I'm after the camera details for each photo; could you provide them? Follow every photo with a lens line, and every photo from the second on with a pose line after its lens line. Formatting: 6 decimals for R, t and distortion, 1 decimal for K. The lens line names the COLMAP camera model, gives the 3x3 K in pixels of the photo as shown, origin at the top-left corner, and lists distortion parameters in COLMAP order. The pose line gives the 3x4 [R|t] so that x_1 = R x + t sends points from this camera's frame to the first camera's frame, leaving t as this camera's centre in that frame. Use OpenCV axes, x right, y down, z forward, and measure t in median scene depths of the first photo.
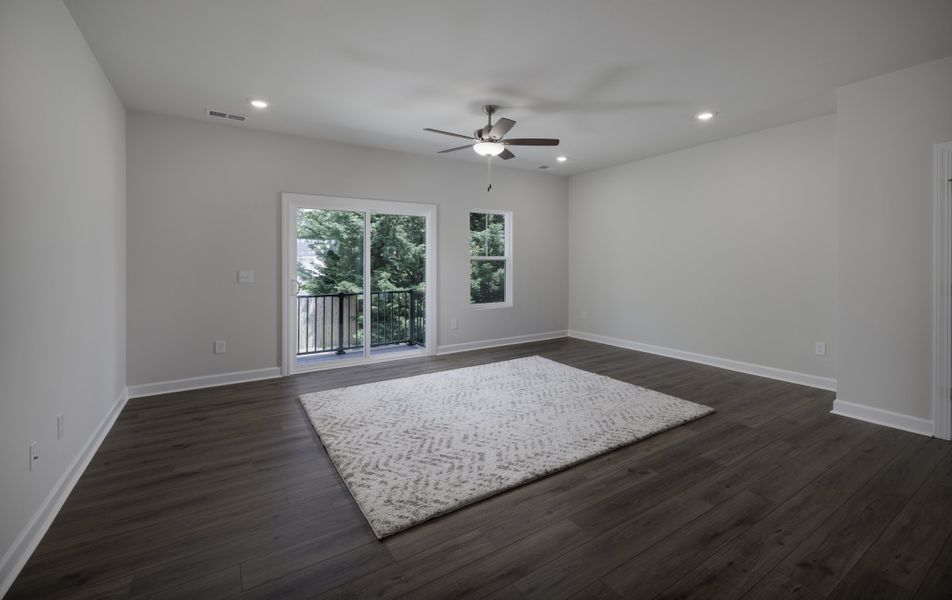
lens RADIAL K [[391.2, 0, 455.0], [0, 391.2, 263.2], [0, 0, 1]] dist [-0.010652, 0.000276]
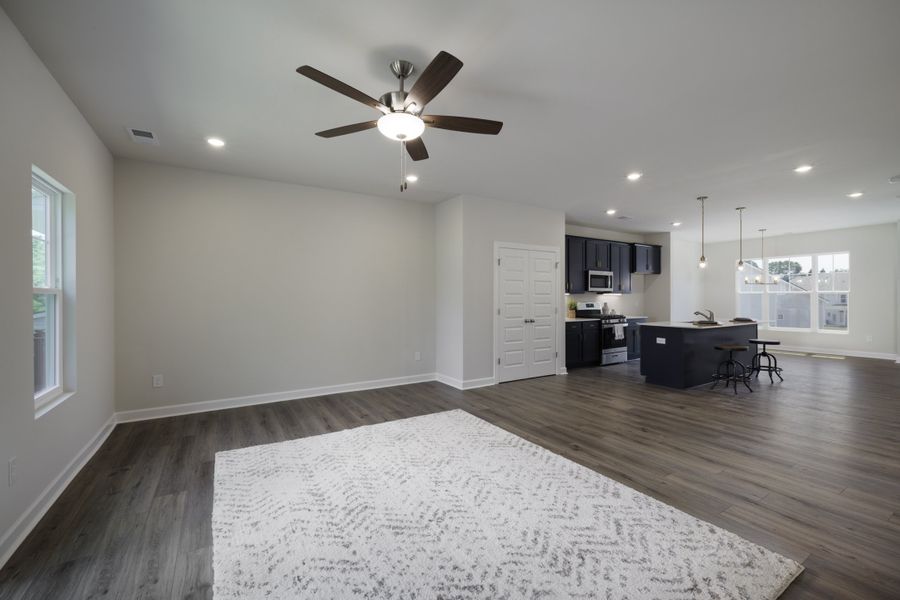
lens RADIAL K [[384.4, 0, 450.3], [0, 384.4, 296.9], [0, 0, 1]] dist [0.010475, 0.000071]
pose [[-0.017202, 0.001996, 0.999850, -0.738071], [0.004856, 0.999986, -0.001913, -0.007060], [-0.999840, 0.004823, -0.017212, 1.189840]]
